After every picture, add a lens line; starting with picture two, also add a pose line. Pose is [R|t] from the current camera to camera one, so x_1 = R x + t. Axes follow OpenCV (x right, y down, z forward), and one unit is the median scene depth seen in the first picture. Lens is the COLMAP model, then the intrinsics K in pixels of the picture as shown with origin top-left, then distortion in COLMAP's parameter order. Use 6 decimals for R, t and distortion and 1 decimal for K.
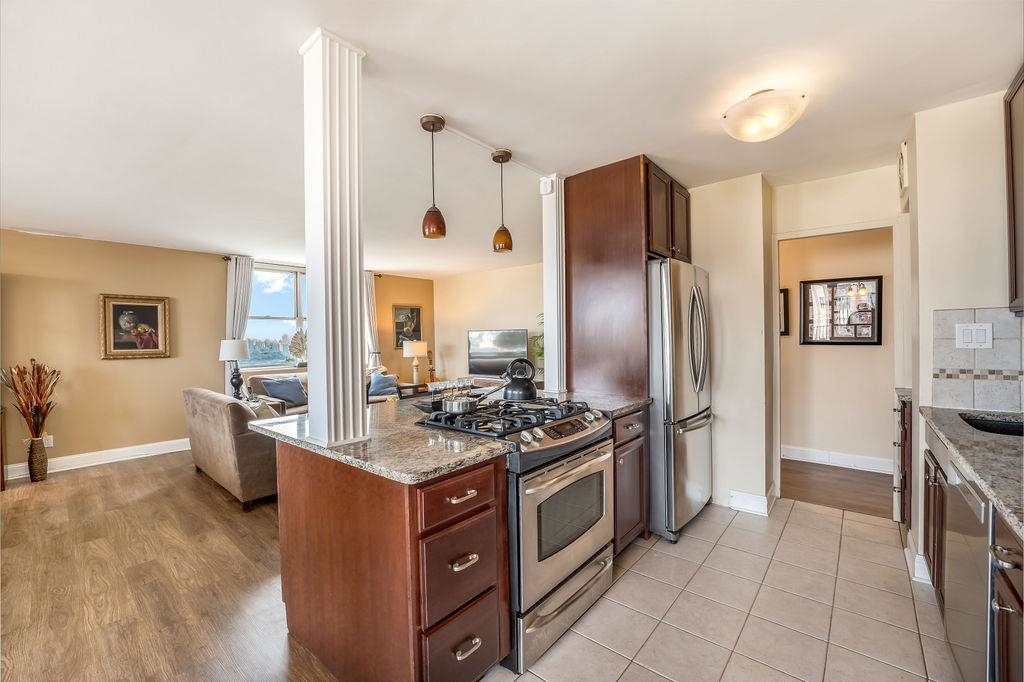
lens RADIAL K [[415.1, 0, 510.4], [0, 415.1, 343.5], [0, 0, 1]] dist [-0.030307, 0.004321]
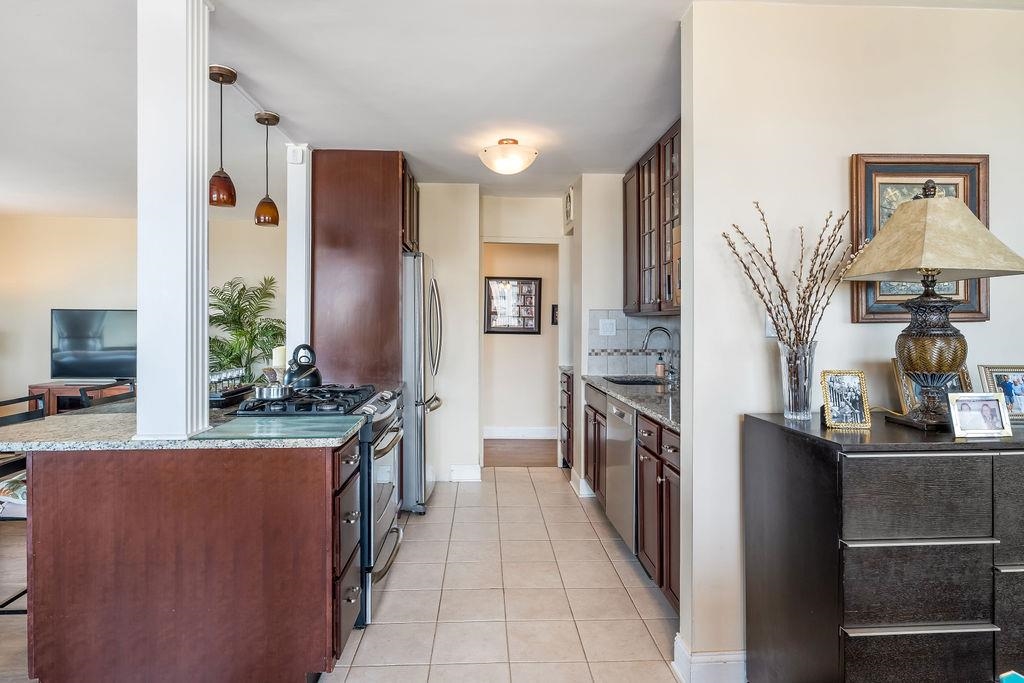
lens RADIAL K [[555.1, 0, 506.0], [0, 555.1, 328.2], [0, 0, 1]] dist [-0.001184, -0.000137]
pose [[0.729560, 0.014066, 0.683772, -0.308185], [-0.007551, 0.999893, -0.012512, 0.006907], [-0.683875, 0.003965, 0.729589, -0.151217]]
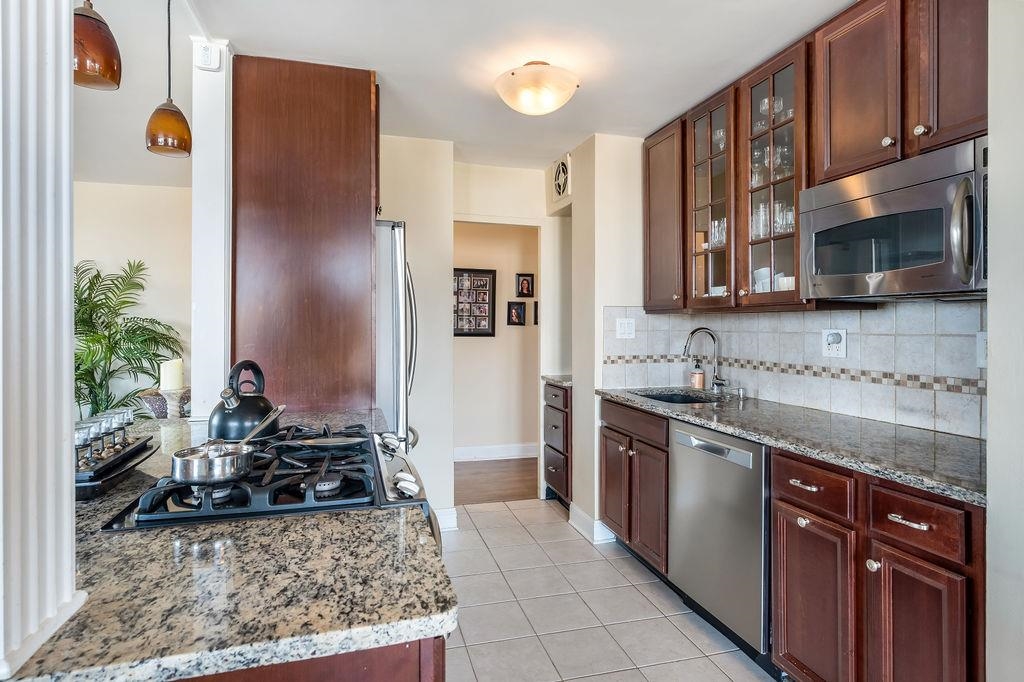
lens RADIAL K [[545.4, 0, 507.7], [0, 545.4, 327.8], [0, 0, 1]] dist [-0.000288, 0.000026]
pose [[0.559350, 0.012044, 0.828844, -0.228819], [-0.000376, 0.999898, -0.014276, 0.001794], [-0.828932, 0.007674, 0.559297, 0.189029]]
